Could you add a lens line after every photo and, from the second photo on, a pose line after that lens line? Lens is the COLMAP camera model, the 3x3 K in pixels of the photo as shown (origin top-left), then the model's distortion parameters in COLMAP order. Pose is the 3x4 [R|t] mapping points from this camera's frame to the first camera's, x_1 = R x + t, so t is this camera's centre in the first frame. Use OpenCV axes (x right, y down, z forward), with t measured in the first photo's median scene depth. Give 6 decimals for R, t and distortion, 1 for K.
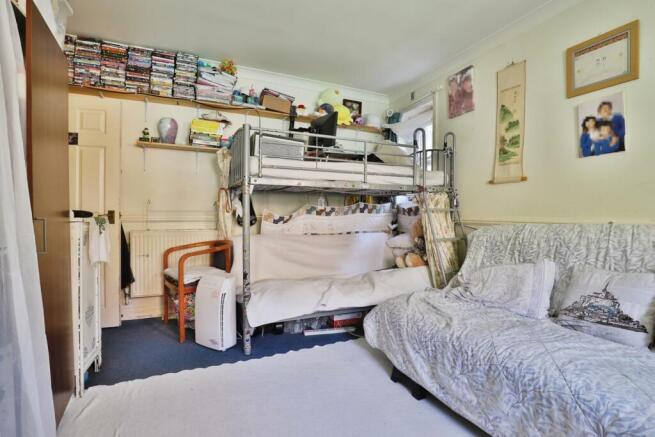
lens RADIAL K [[324.4, 0, 329.4], [0, 324.4, 219.4], [0, 0, 1]] dist [-0.030472, 0.001083]
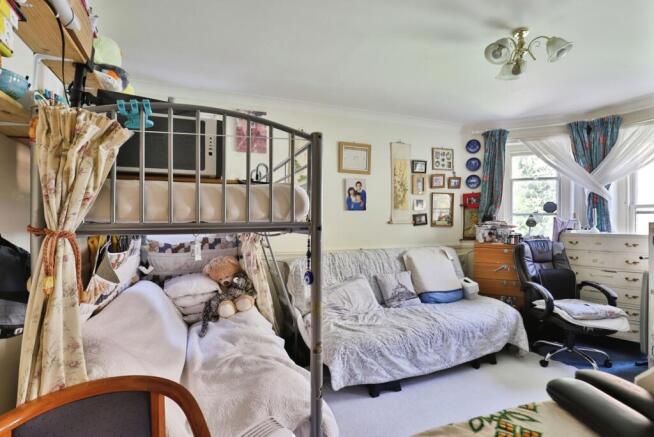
lens RADIAL K [[323.1, 0, 326.5], [0, 323.1, 222.6], [0, 0, 1]] dist [-0.031447, 0.001824]
pose [[0.038599, -0.012196, 0.999180, -0.982057], [0.020123, 0.999732, 0.011425, -0.163218], [-0.999052, 0.019666, 0.038835, 1.111824]]
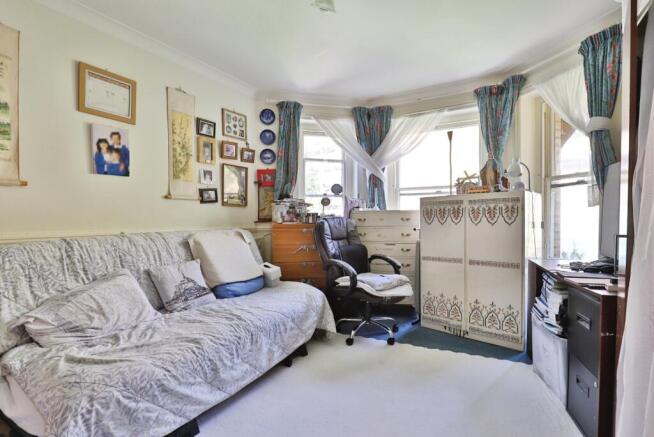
lens RADIAL K [[320.1, 0, 326.5], [0, 320.1, 233.3], [0, 0, 1]] dist [-0.033760, 0.000490]
pose [[-0.589214, -0.036347, 0.807159, -0.568550], [0.018433, 0.998123, 0.058403, -0.044555], [-0.807766, 0.049290, -0.587438, 1.067718]]
